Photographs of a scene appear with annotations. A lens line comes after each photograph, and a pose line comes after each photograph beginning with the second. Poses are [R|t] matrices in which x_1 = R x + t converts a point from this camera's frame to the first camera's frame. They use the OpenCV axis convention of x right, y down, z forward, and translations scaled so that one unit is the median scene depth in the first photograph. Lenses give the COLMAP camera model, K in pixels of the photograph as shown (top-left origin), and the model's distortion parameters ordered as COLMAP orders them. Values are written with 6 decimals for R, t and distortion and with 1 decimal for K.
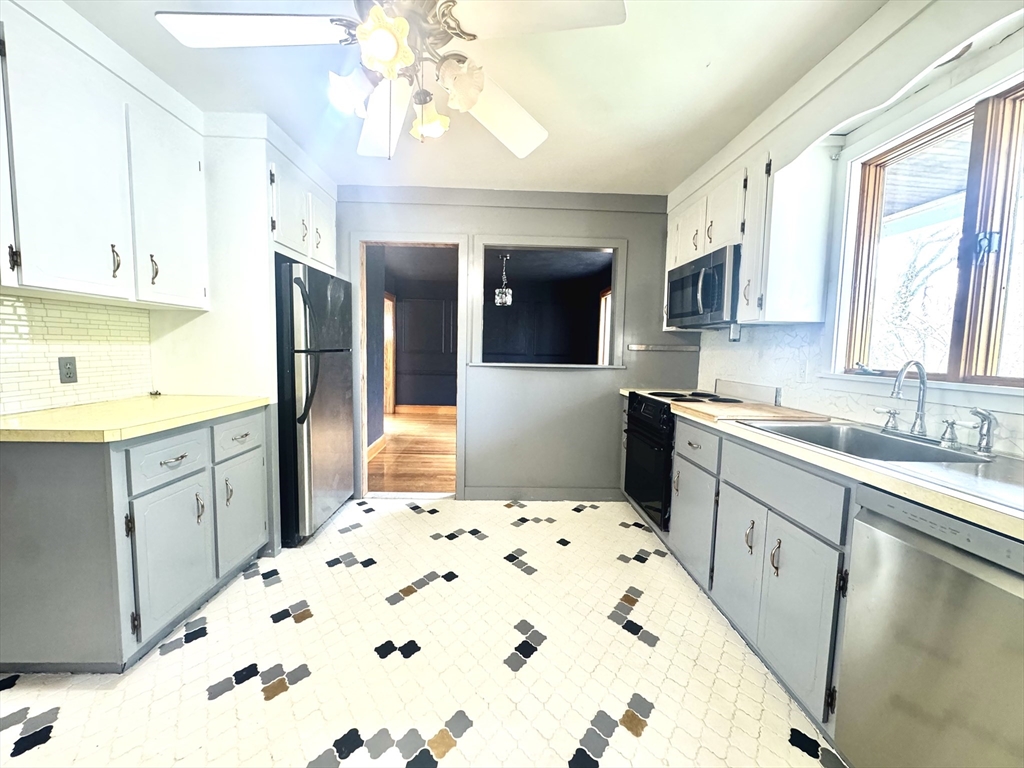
lens RADIAL K [[409.2, 0, 514.3], [0, 409.2, 381.8], [0, 0, 1]] dist [-0.004635, 0.000755]
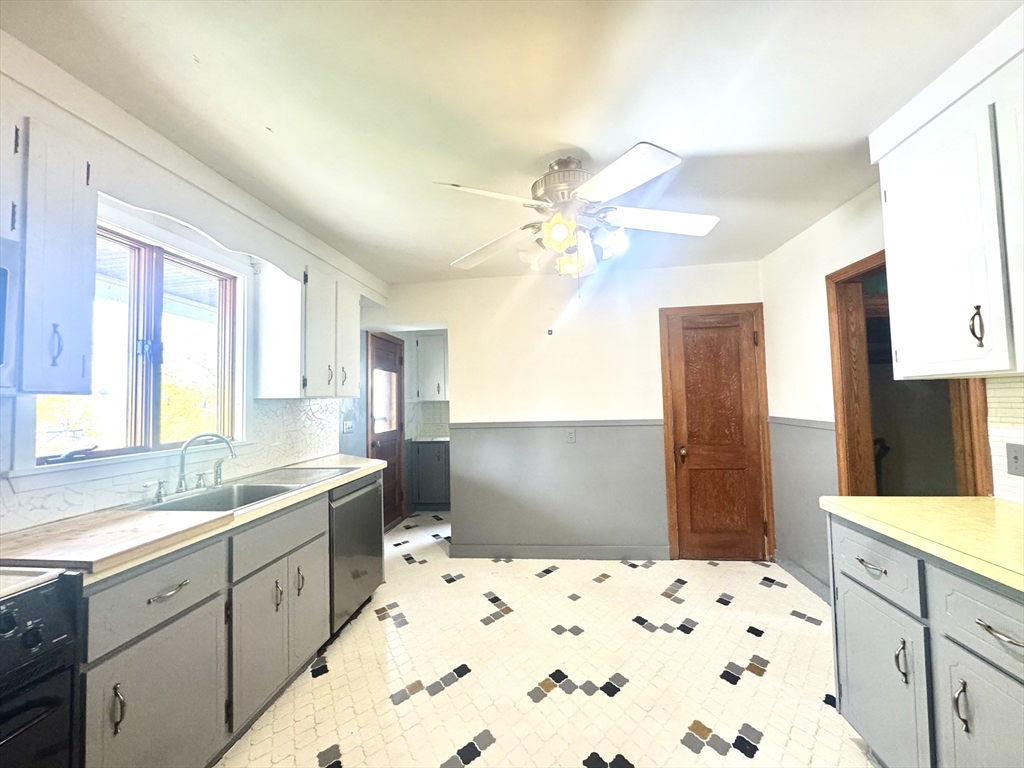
lens RADIAL K [[409.2, 0, 514.4], [0, 409.2, 382.2], [0, 0, 1]] dist [-0.004635, 0.000755]
pose [[-0.988827, 0.009158, 0.148789, -0.232760], [0.014323, 0.999330, 0.033679, -0.231227], [-0.148381, 0.035433, -0.988295, 1.975671]]
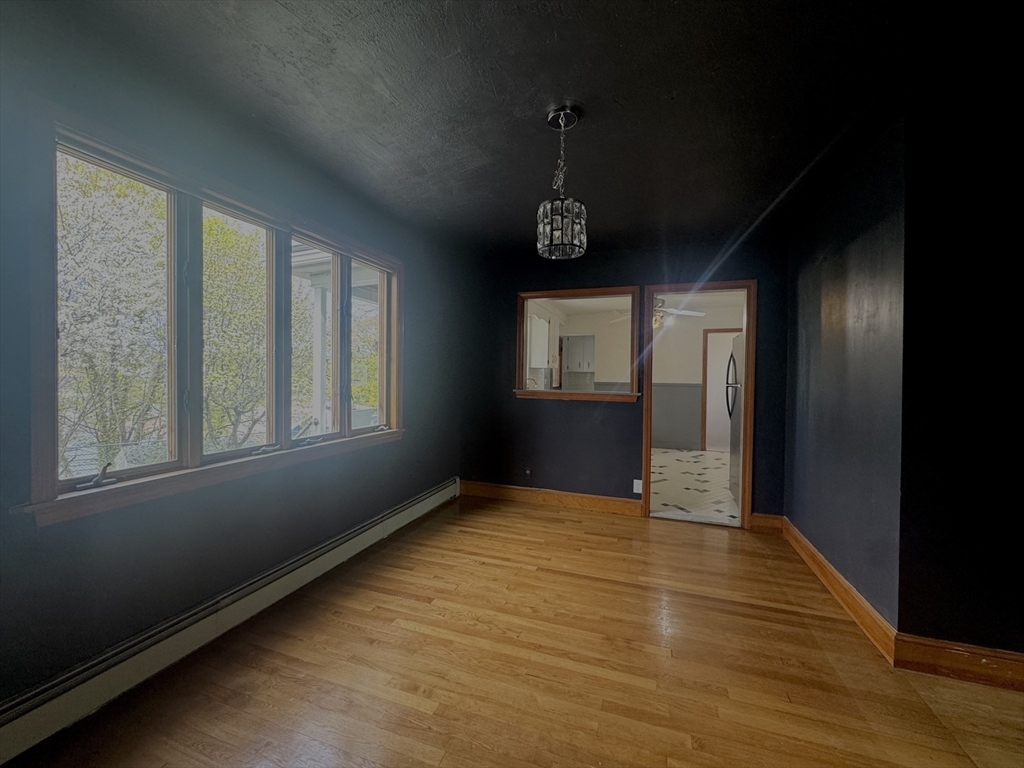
lens RADIAL K [[409.2, 0, 511.6], [0, 409.2, 382.3], [0, 0, 1]] dist [-0.004635, 0.000755]
pose [[-0.927790, -0.038928, 0.371066, -0.389477], [-0.003298, 0.995359, 0.096175, -0.372865], [-0.373088, 0.088007, -0.923613, 4.348547]]
